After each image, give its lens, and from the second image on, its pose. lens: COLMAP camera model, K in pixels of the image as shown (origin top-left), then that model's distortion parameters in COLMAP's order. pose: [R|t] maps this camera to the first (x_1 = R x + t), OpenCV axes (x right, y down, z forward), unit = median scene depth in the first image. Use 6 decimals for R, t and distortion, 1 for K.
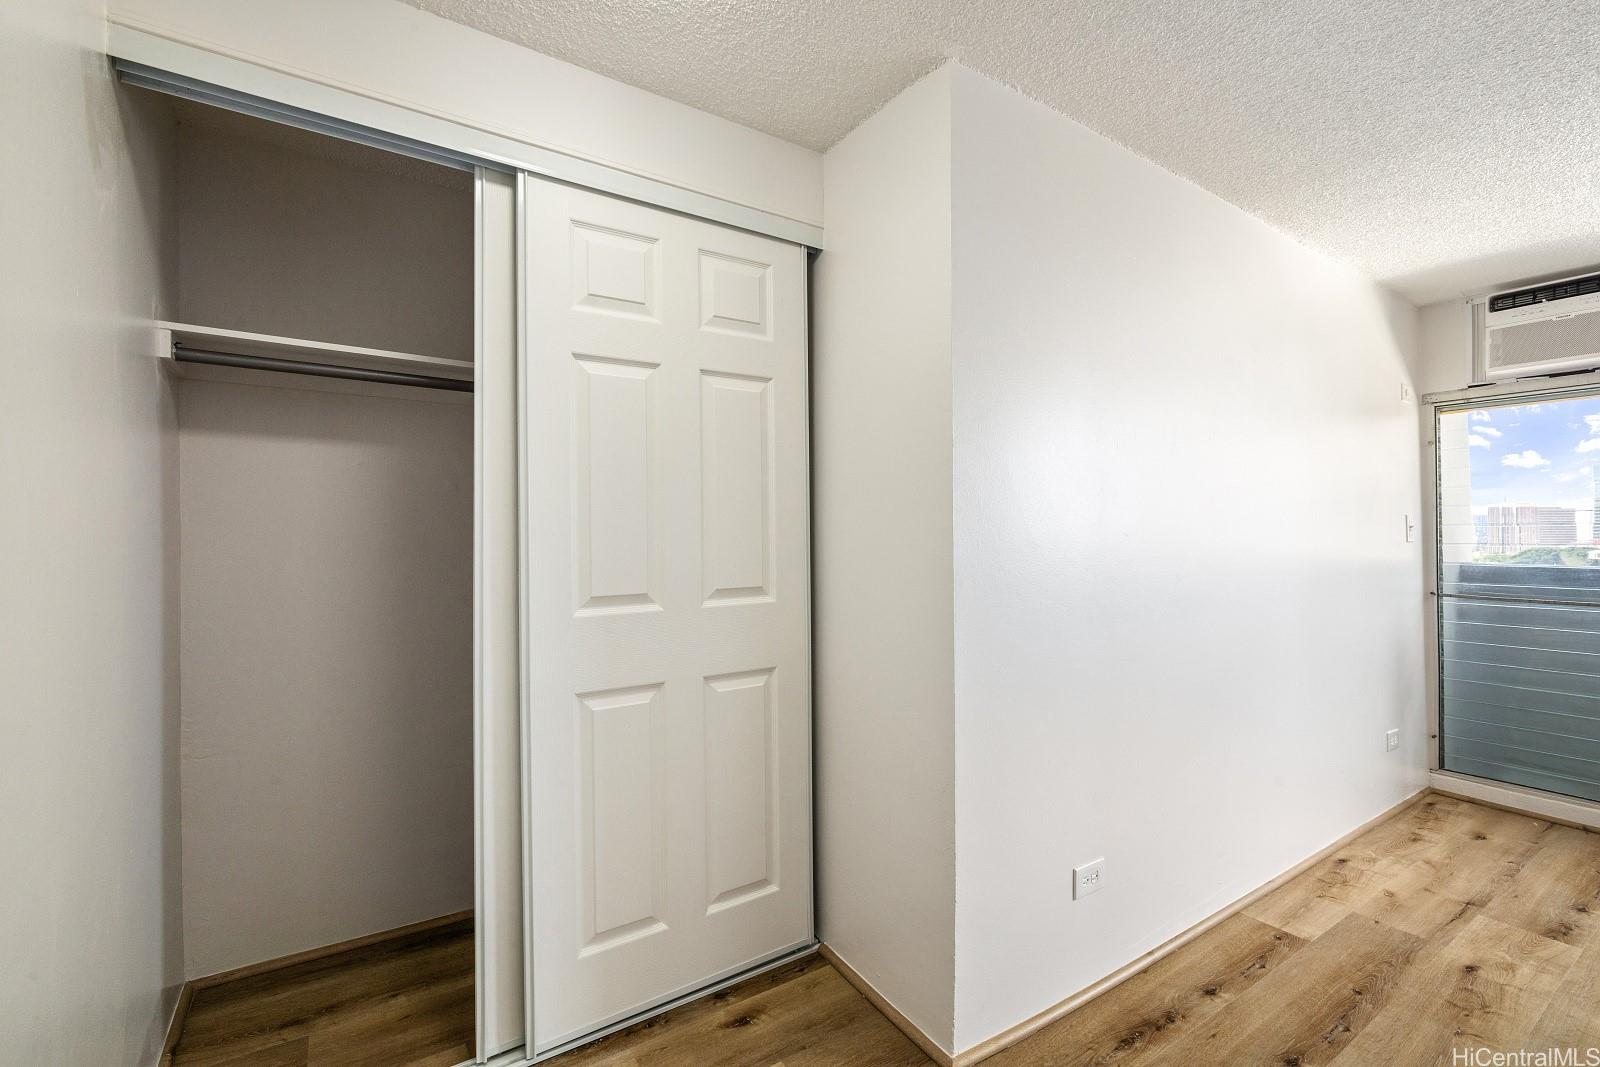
lens RADIAL K [[739.3, 0, 833.5], [0, 739.3, 530.5], [0, 0, 1]] dist [-0.037520, 0.029644]
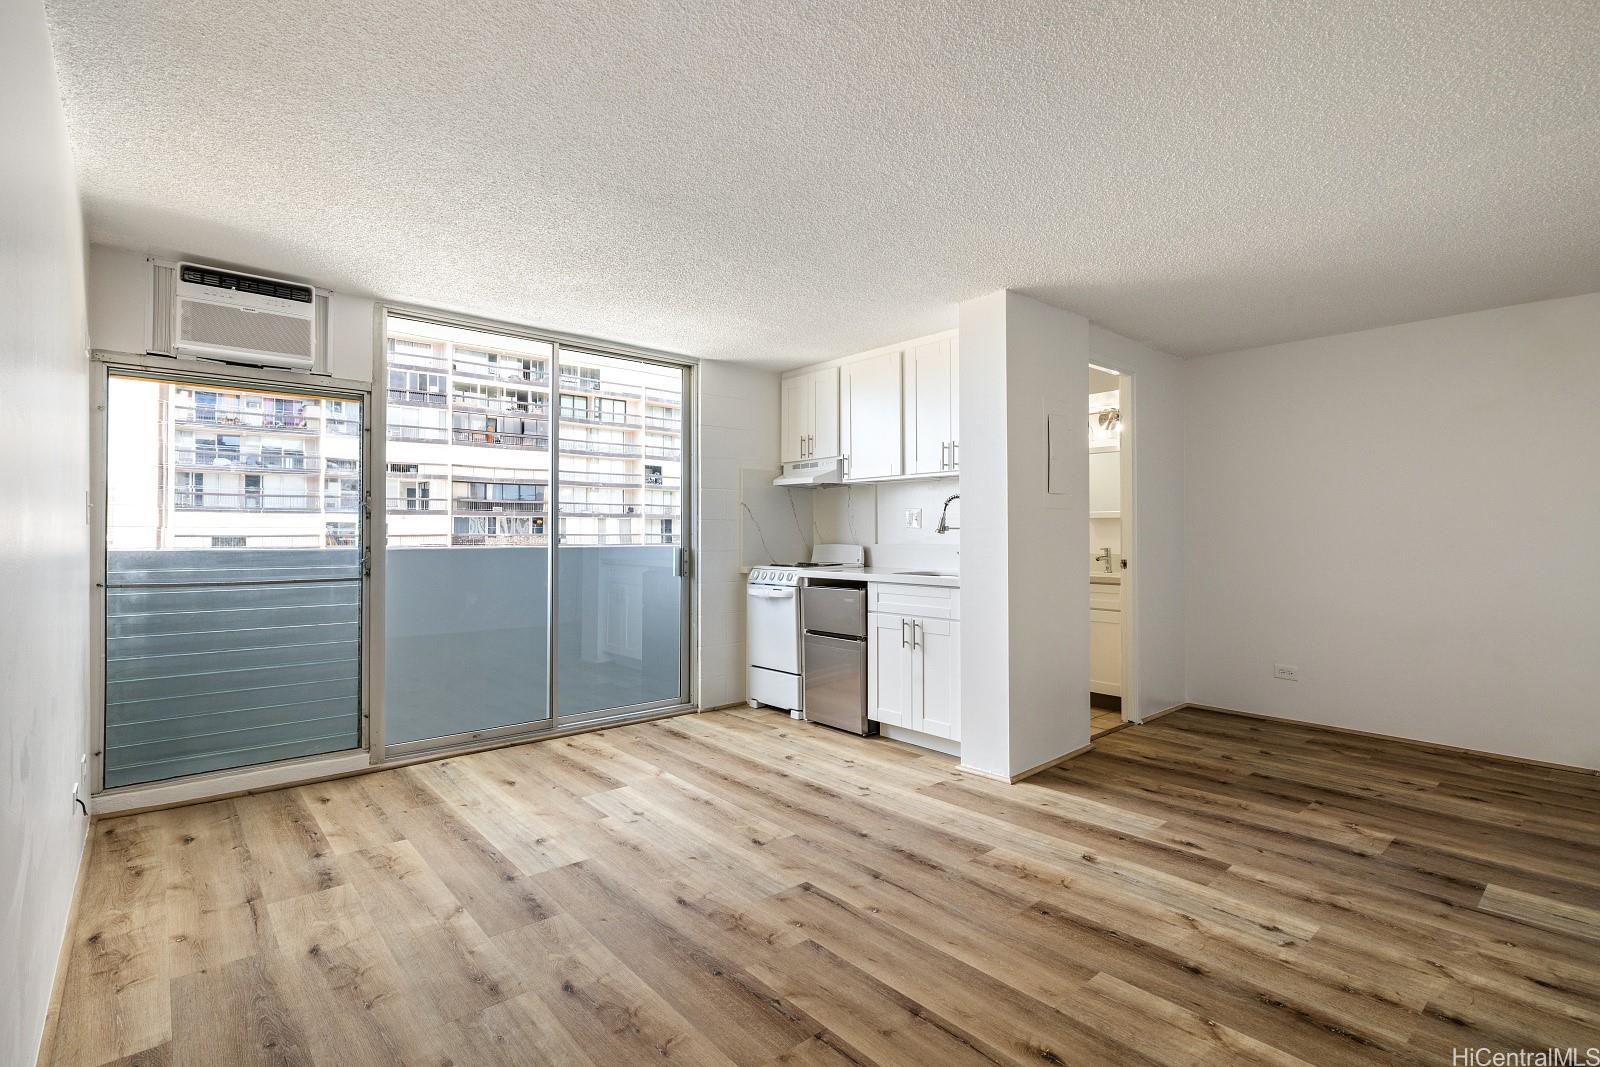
lens RADIAL K [[747.4, 0, 803.6], [0, 747.4, 522.6], [0, 0, 1]] dist [-0.006873, 0.000862]
pose [[-0.087698, 0.012529, 0.996068, -0.147540], [-0.008590, 0.999874, -0.013333, 0.022844], [-0.996110, -0.009726, -0.087580, 0.340655]]
